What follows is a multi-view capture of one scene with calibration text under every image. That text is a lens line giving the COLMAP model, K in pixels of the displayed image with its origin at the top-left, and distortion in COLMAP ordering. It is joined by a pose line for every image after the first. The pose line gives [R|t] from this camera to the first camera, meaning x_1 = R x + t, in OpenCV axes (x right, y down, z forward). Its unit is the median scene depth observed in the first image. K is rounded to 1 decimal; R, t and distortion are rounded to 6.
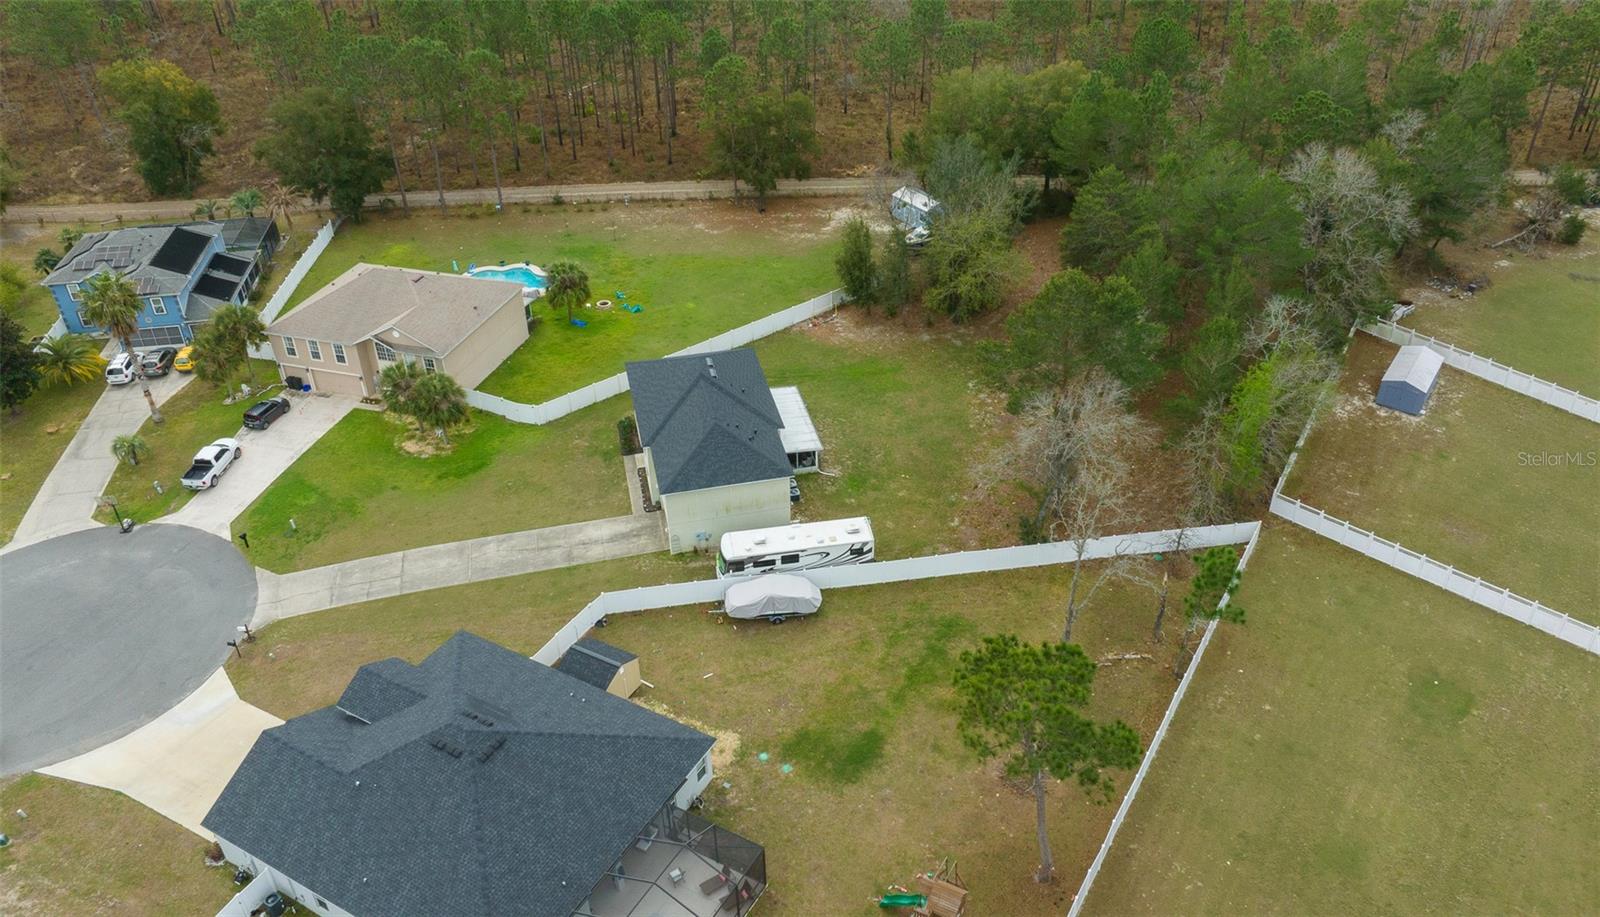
lens RADIAL K [[1198.3, 0, 828.2], [0, 1198.3, 450.9], [0, 0, 1]] dist [-0.019150, 0.022877]
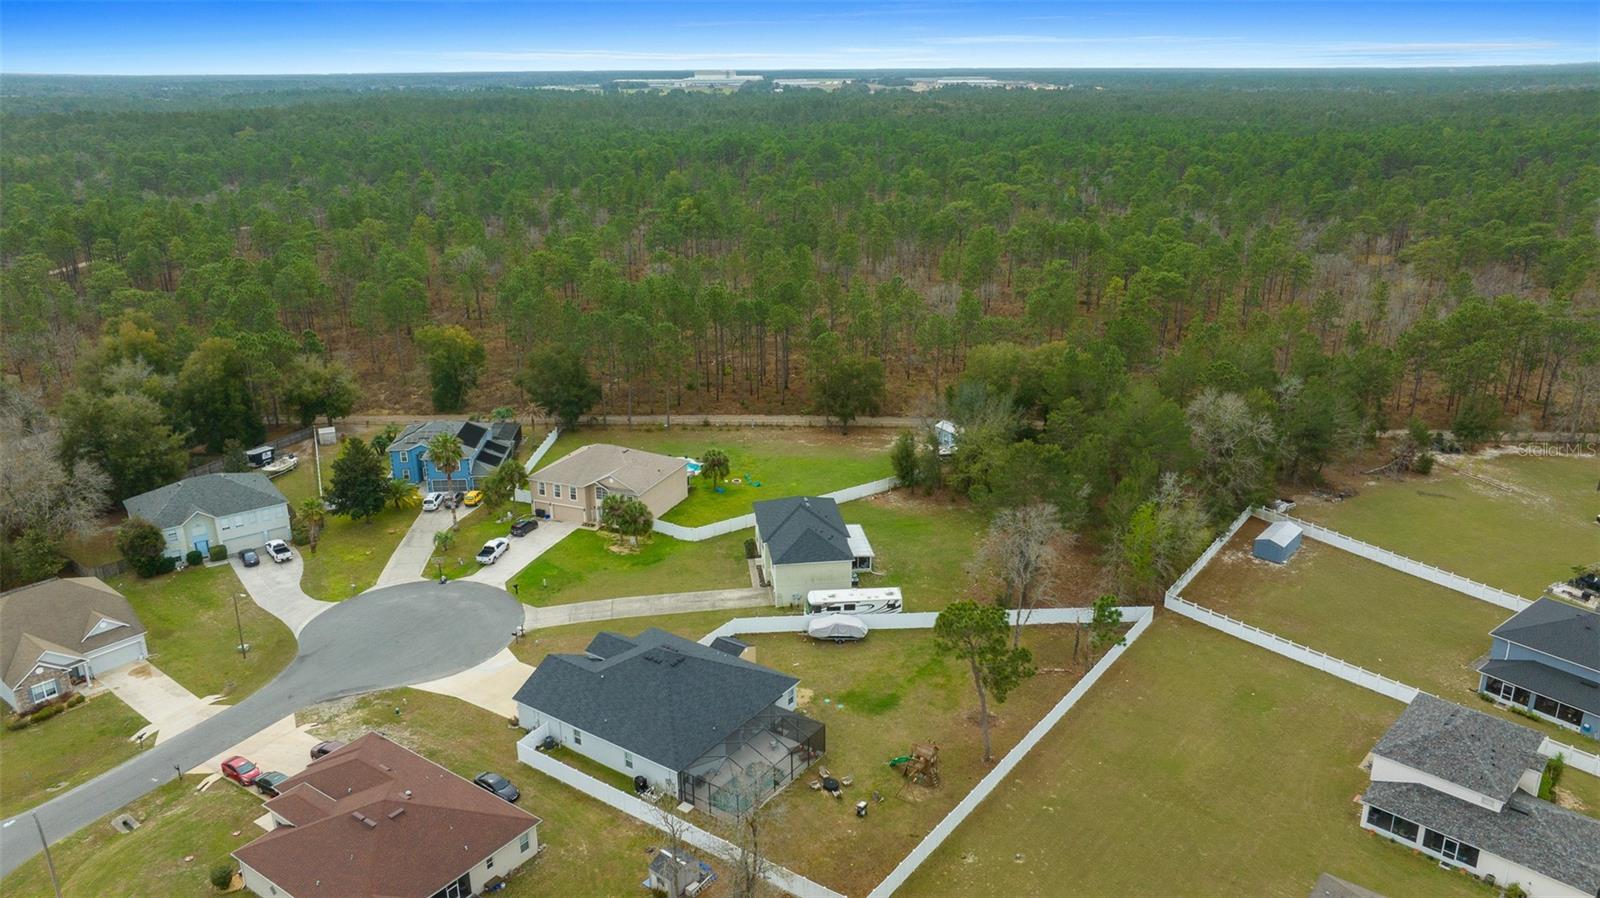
lens RADIAL K [[1113.4, 0, 800.3], [0, 1113.4, 446.3], [0, 0, 1]] dist [0.022518, -0.004445]
pose [[0.994379, 0.037847, -0.098886, 0.034275], [-0.061366, 0.967083, -0.246950, 0.205785], [0.086284, 0.251630, 0.963970, -0.415283]]
